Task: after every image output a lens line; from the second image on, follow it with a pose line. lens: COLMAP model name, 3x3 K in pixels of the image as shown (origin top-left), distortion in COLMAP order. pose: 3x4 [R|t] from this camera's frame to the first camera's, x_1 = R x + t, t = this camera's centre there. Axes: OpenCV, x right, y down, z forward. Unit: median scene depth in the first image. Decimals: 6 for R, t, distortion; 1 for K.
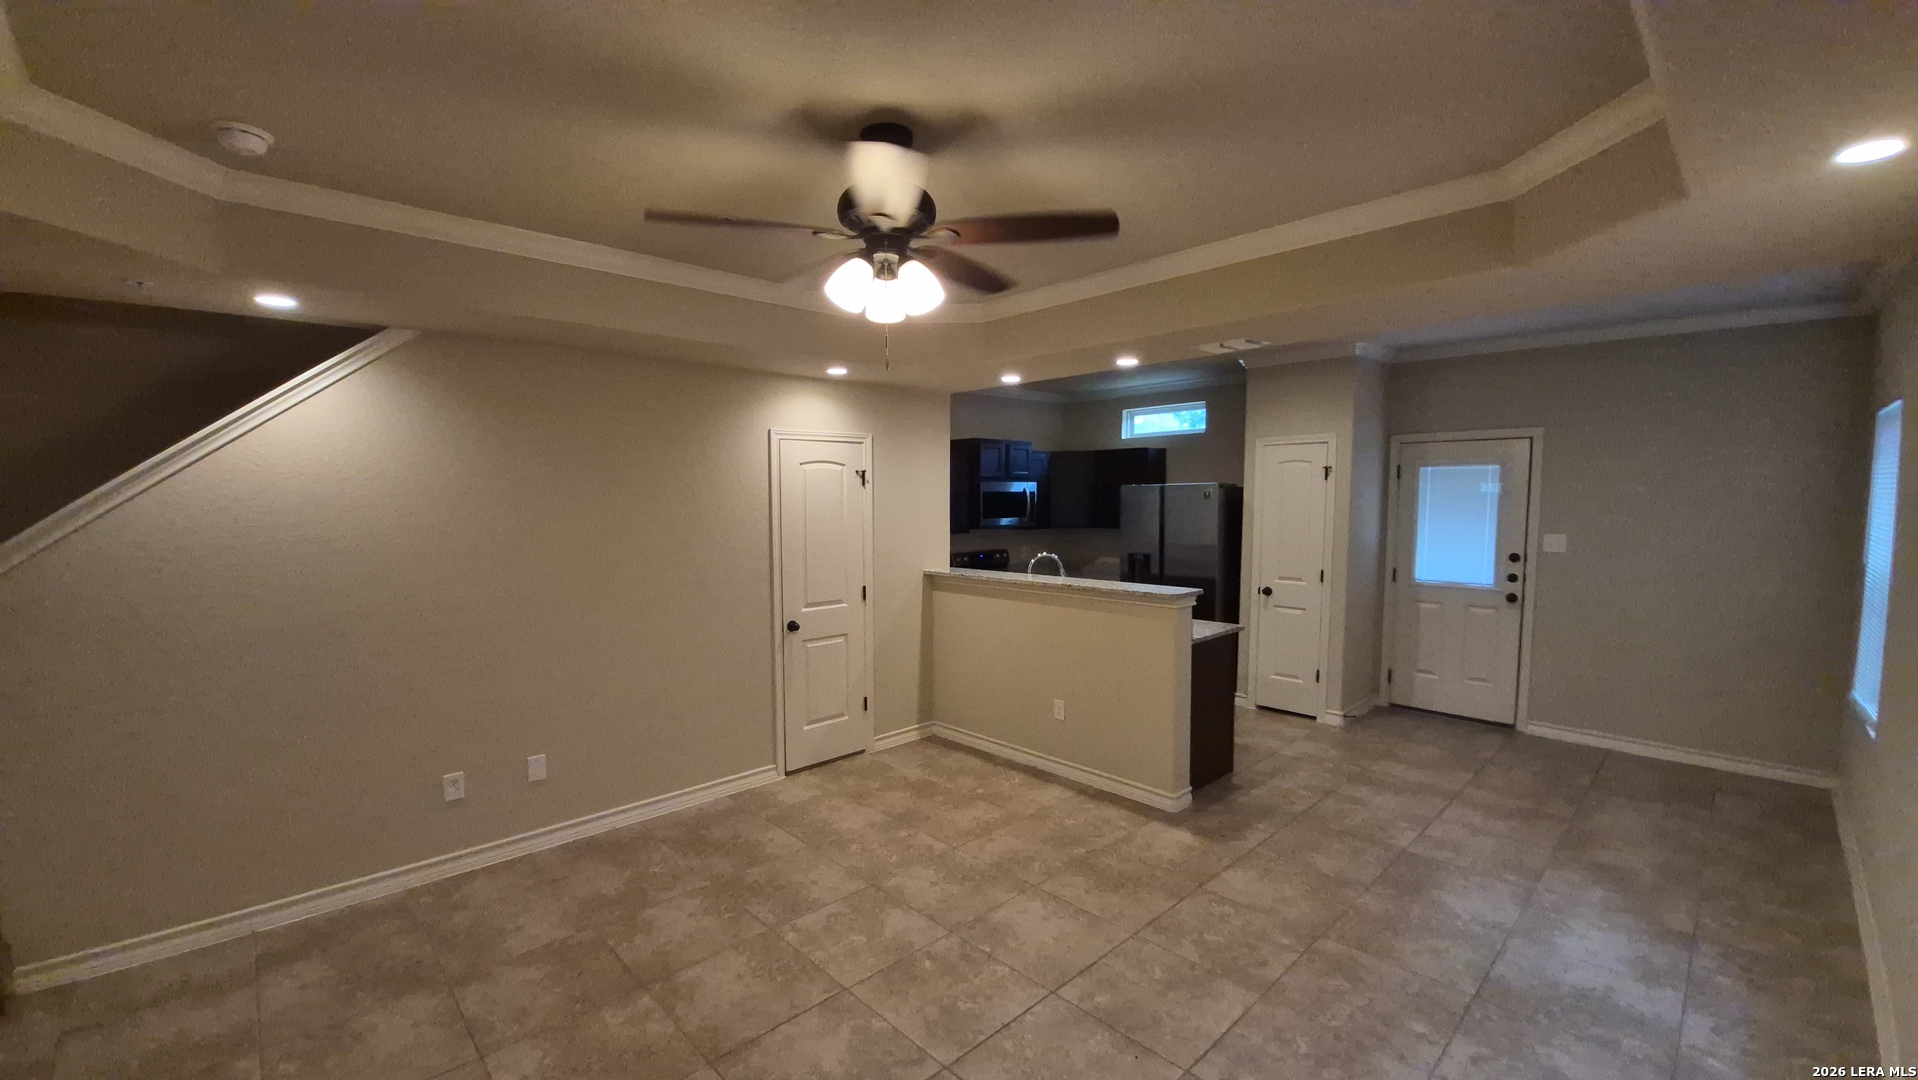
lens RADIAL K [[756.0, 0, 936.1], [0, 756.0, 560.0], [0, 0, 1]] dist [-0.000458, -0.007861]
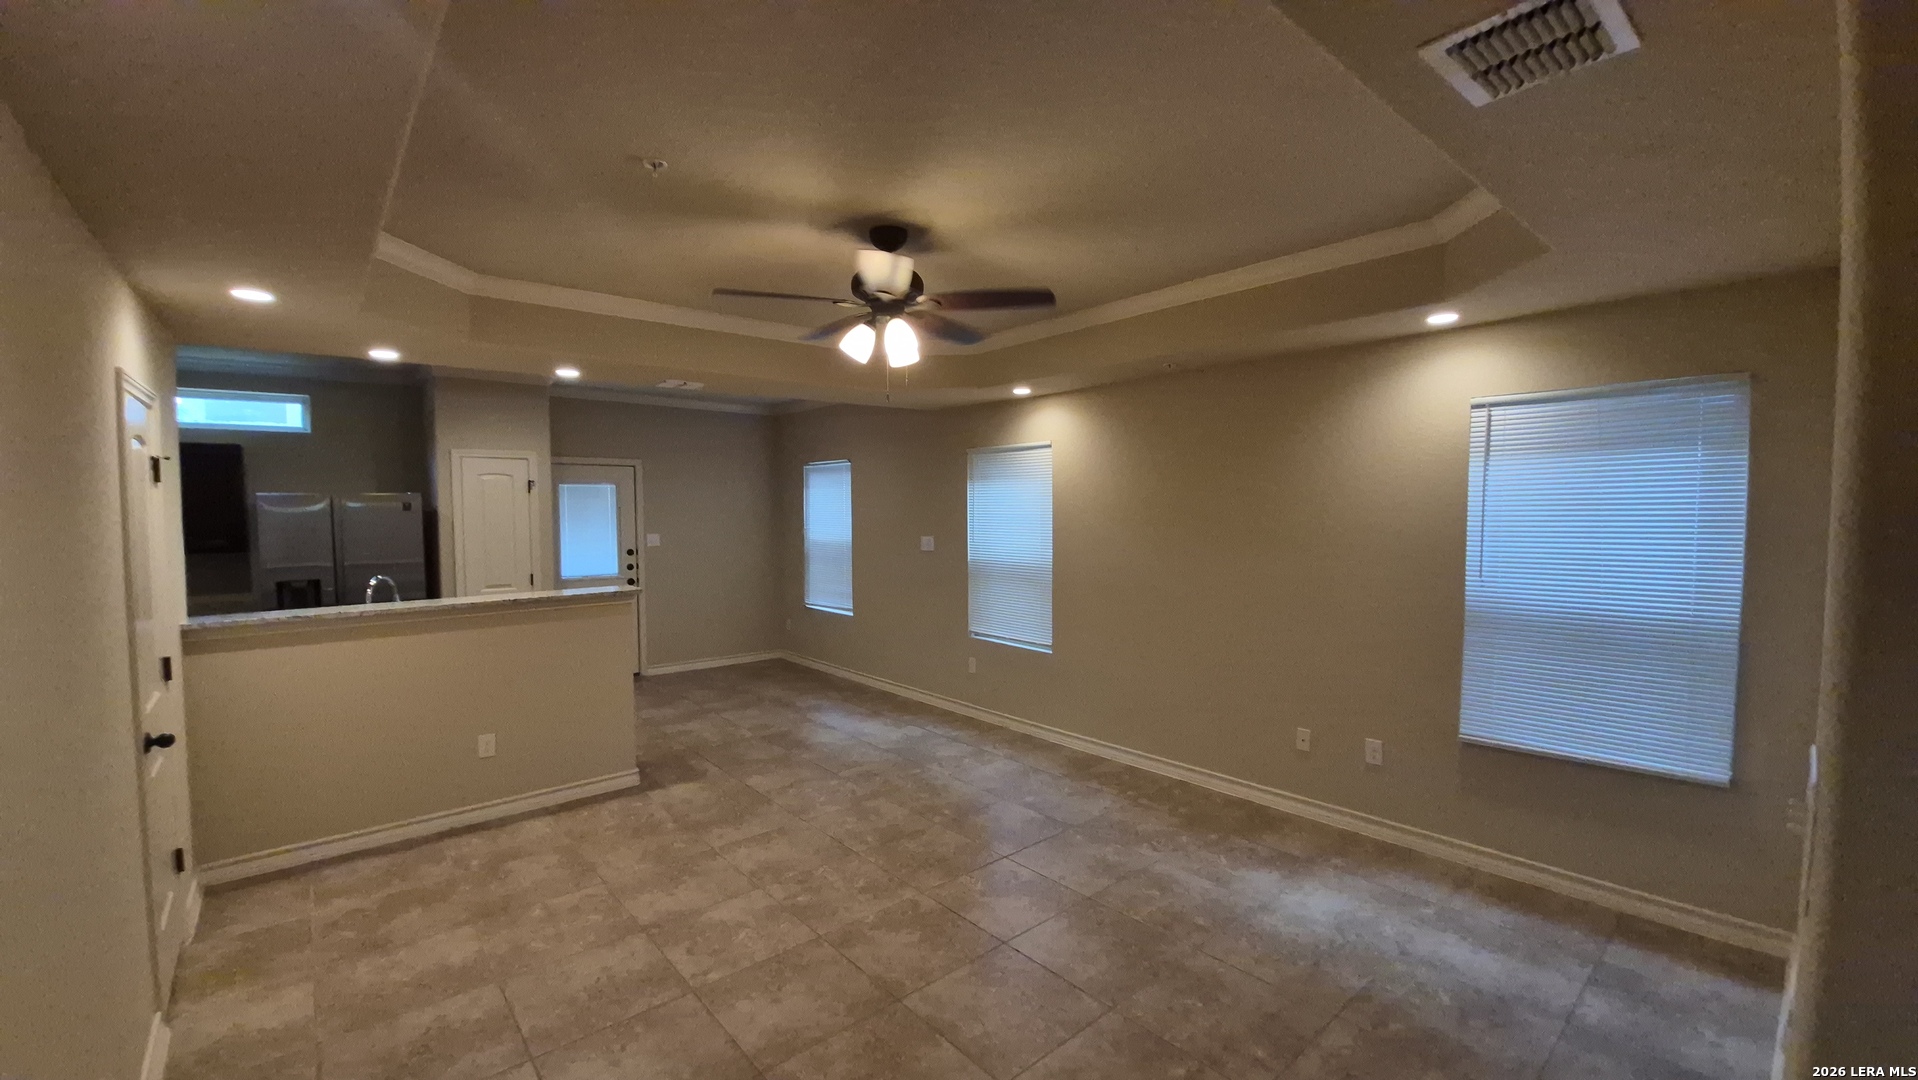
lens RADIAL K [[767.1, 0, 948.0], [0, 767.1, 547.1], [0, 0, 1]] dist [-0.000427, -0.000140]
pose [[0.040501, -0.045375, 0.998149, -0.696816], [0.091136, 0.994972, 0.041532, -0.020077], [-0.995015, 0.089285, 0.044433, 0.405777]]
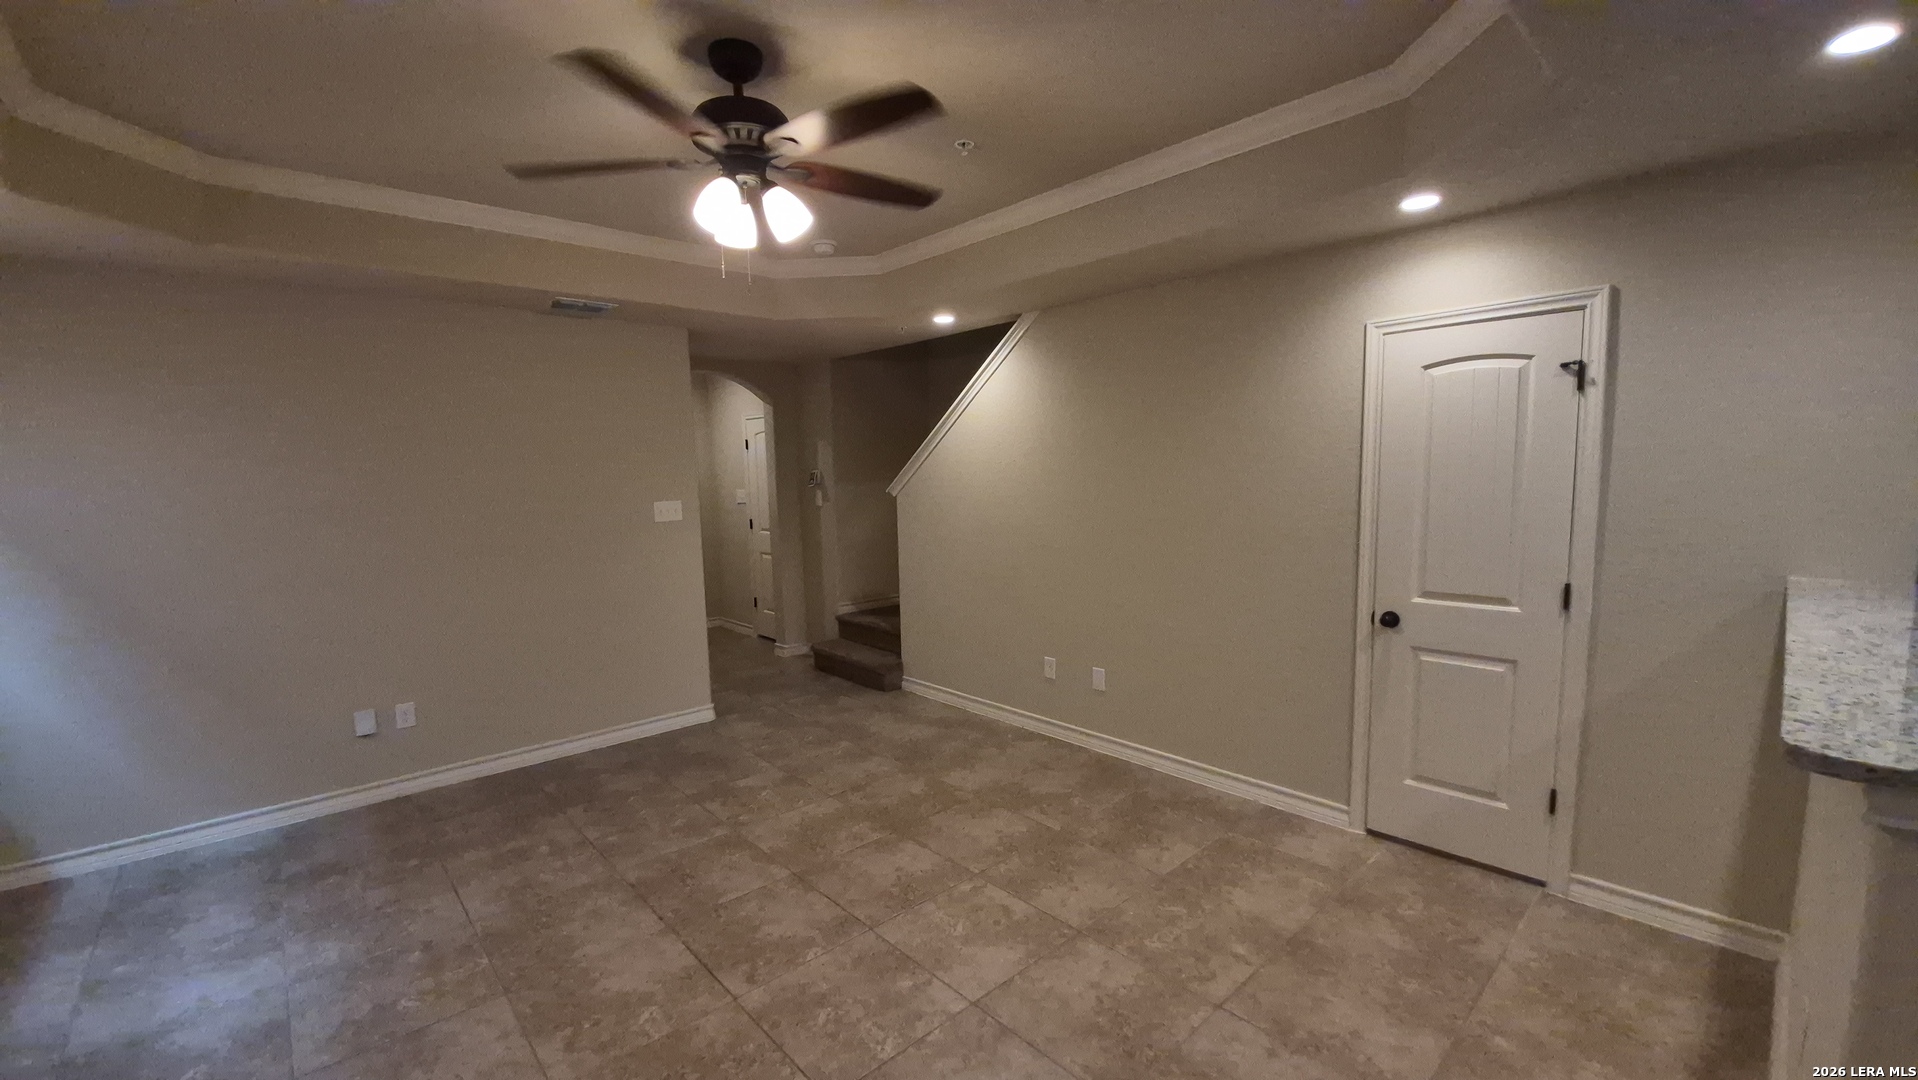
lens RADIAL K [[767.9, 0, 946.5], [0, 767.9, 551.2], [0, 0, 1]] dist [-0.018582, -0.000320]
pose [[-0.012258, 0.118471, -0.992882, 0.464341], [-0.061096, 0.991012, 0.119002, -0.026448], [0.998057, 0.062120, -0.004909, 0.612980]]
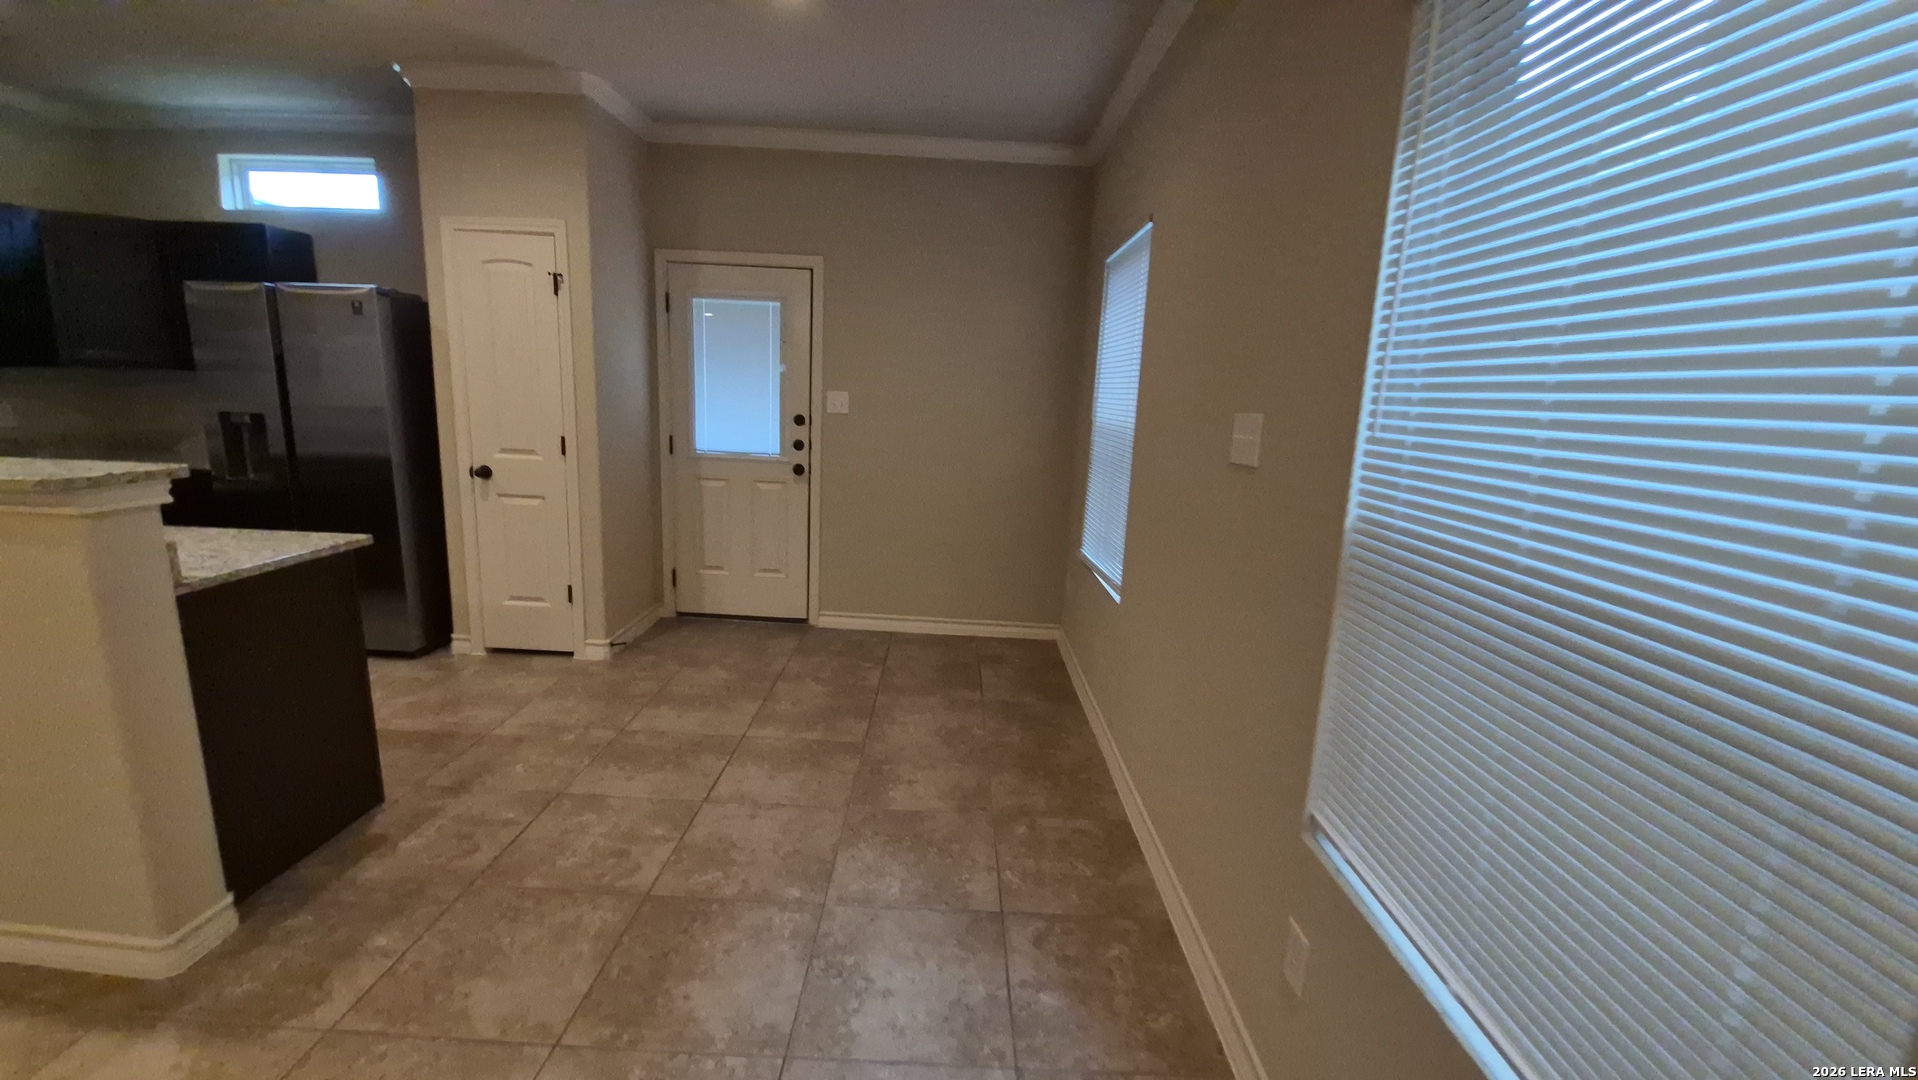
lens RADIAL K [[767.9, 0, 946.5], [0, 767.9, 551.2], [0, 0, 1]] dist [-0.018582, -0.000320]
pose [[0.683235, -0.106379, 0.722408, 0.294764], [0.009940, 0.990594, 0.136470, 0.029596], [-0.730131, -0.086061, 0.677866, 0.348059]]
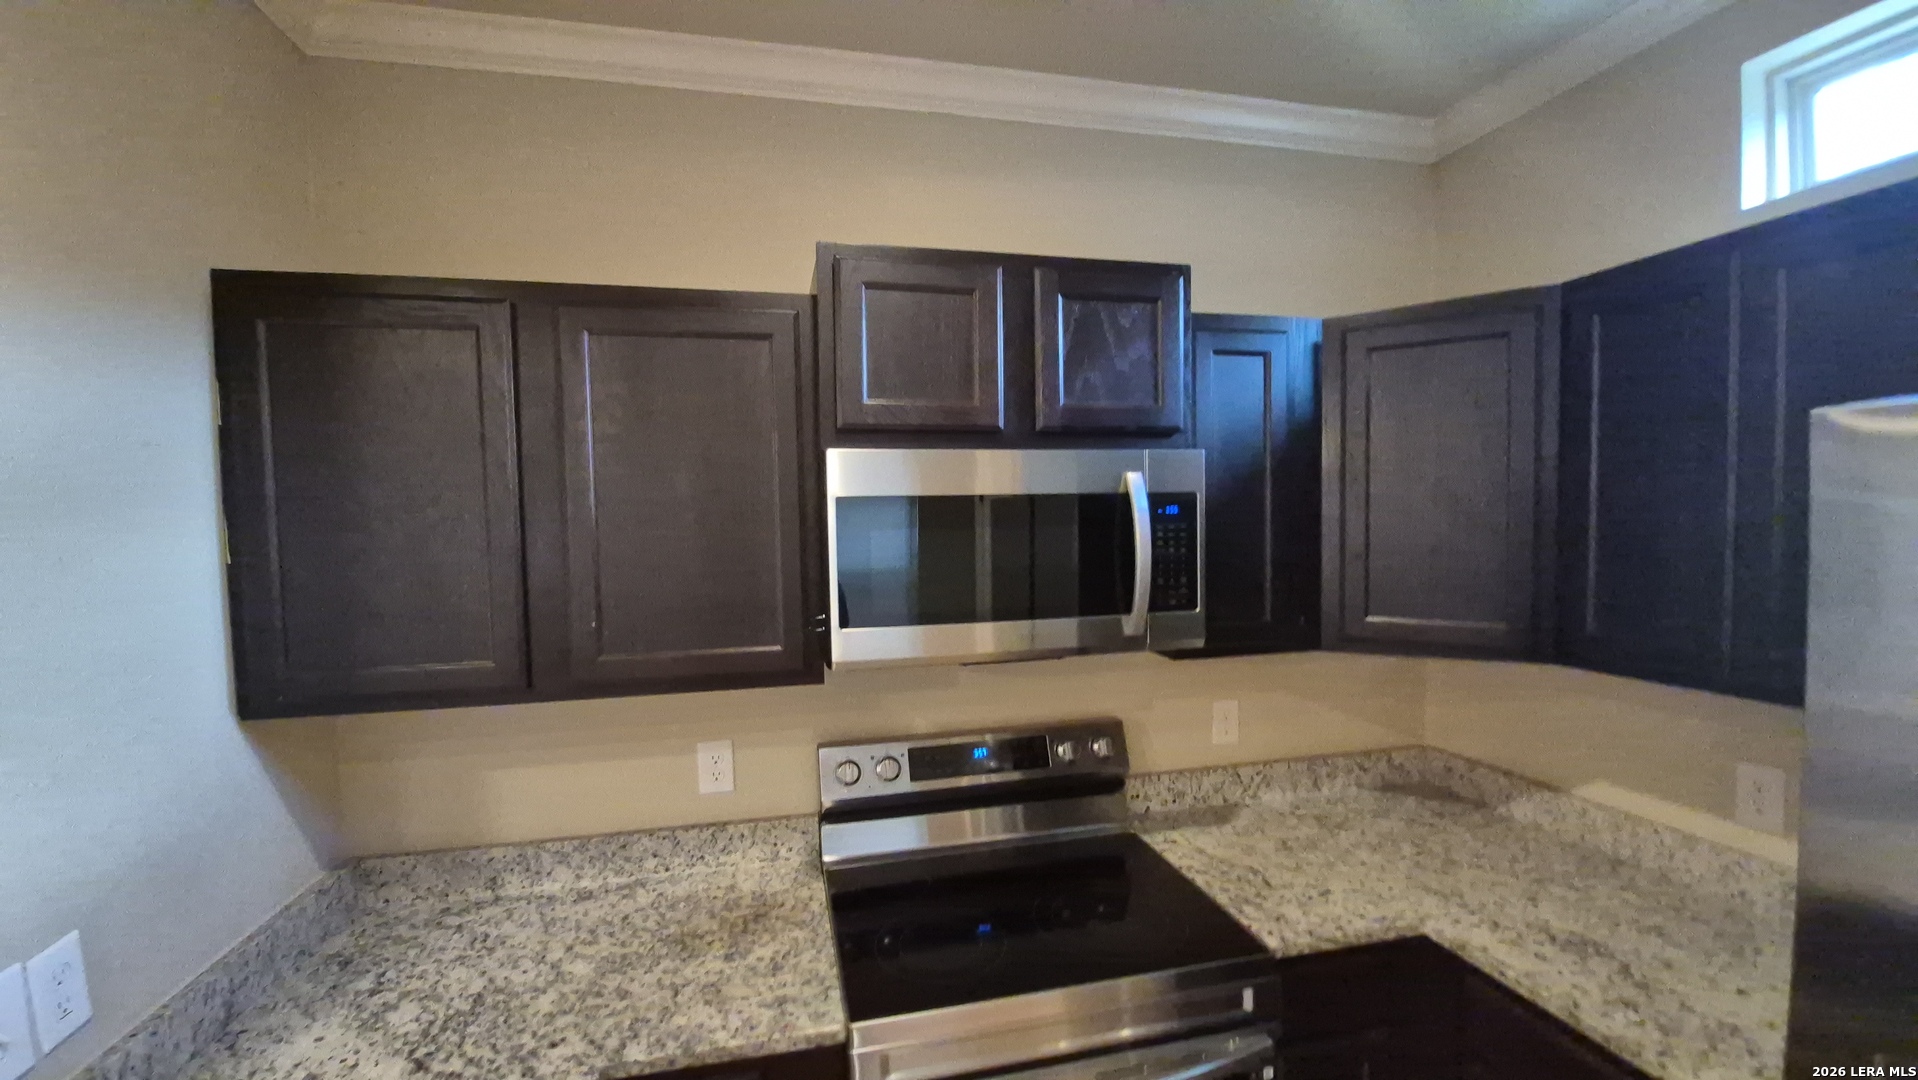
lens RADIAL K [[744.2, 0, 950.2], [0, 744.2, 541.4], [0, 0, 1]] dist [-0.001392, -0.011117]
pose [[0.878424, 0.012127, -0.477728, 0.257763], [-0.031954, 0.998931, -0.033398, -0.104446], [0.476812, 0.044603, 0.877873, 1.209353]]
